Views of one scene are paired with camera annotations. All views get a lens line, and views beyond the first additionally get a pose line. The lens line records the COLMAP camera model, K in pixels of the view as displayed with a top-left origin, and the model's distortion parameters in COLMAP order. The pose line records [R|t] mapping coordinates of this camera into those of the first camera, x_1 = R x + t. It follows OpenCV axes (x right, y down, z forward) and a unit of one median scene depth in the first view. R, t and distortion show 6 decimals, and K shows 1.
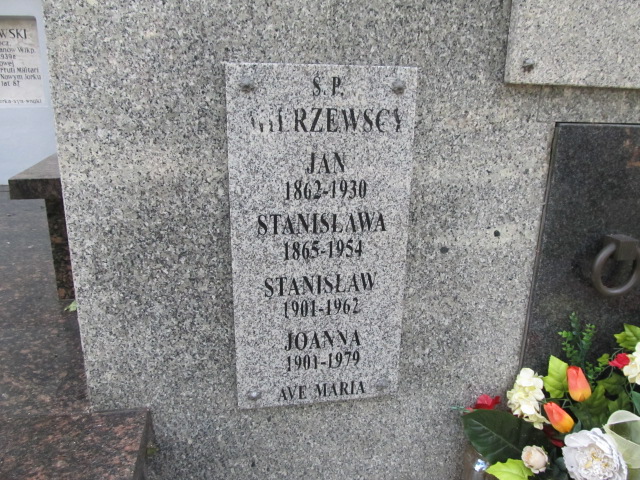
lens RADIAL K [[528.1, 0, 321.3], [0, 528.1, 239.2], [0, 0, 1]] dist [-0.058675, 0.015167]
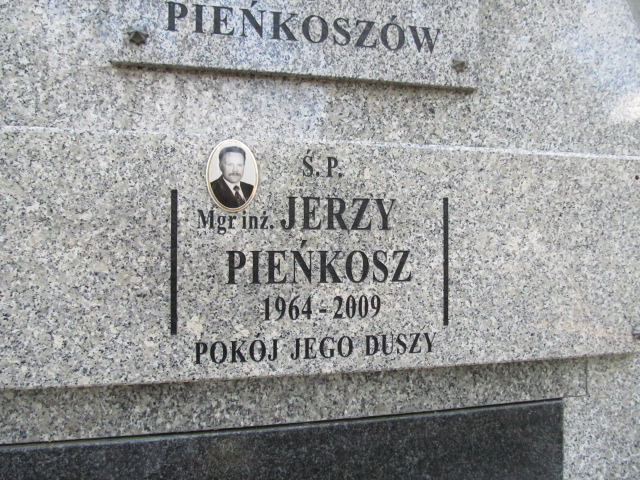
lens RADIAL K [[528.1, 0, 319.4], [0, 528.1, 238.7], [0, 0, 1]] dist [-0.058675, 0.015167]
pose [[0.997142, -0.022148, 0.072229, 0.817308], [0.043377, 0.950608, -0.307349, -0.258456], [-0.061854, 0.309603, 0.948852, 0.369627]]
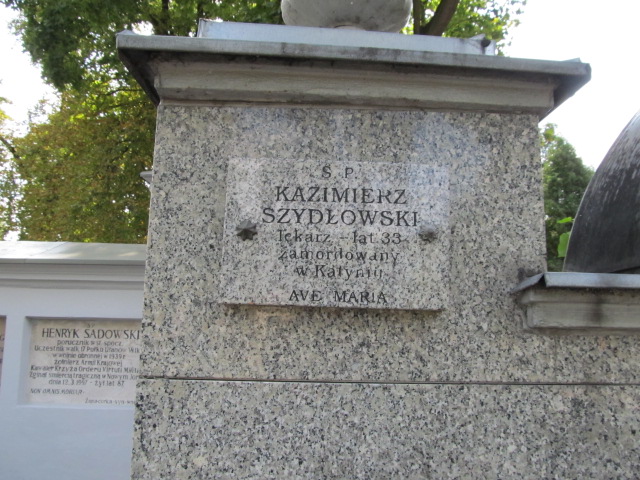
lens RADIAL K [[528.1, 0, 319.5], [0, 528.1, 240.9], [0, 0, 1]] dist [-0.058675, 0.015167]
pose [[0.984416, -0.032076, -0.172903, -0.125118], [-0.049205, 0.893707, -0.445944, -0.340137], [0.168829, 0.447503, 0.878202, 0.225684]]
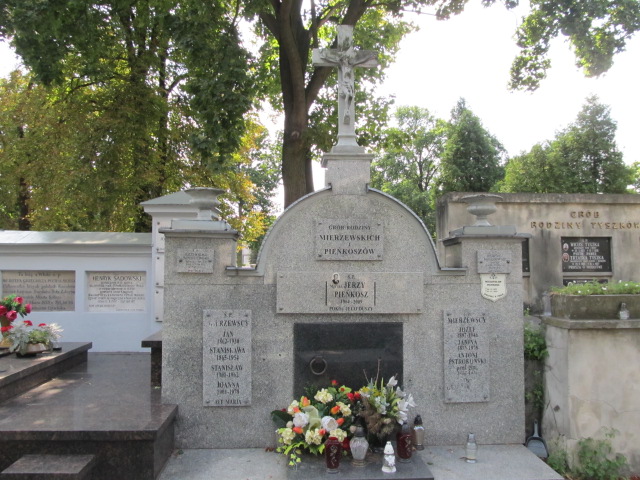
lens RADIAL K [[528.1, 0, 320.8], [0, 528.1, 240.6], [0, 0, 1]] dist [-0.058675, 0.015167]
pose [[0.994074, -0.022881, -0.106270, 1.057781], [-0.015789, 0.936837, -0.349410, 0.525740], [0.107553, 0.349017, 0.930924, -2.634079]]
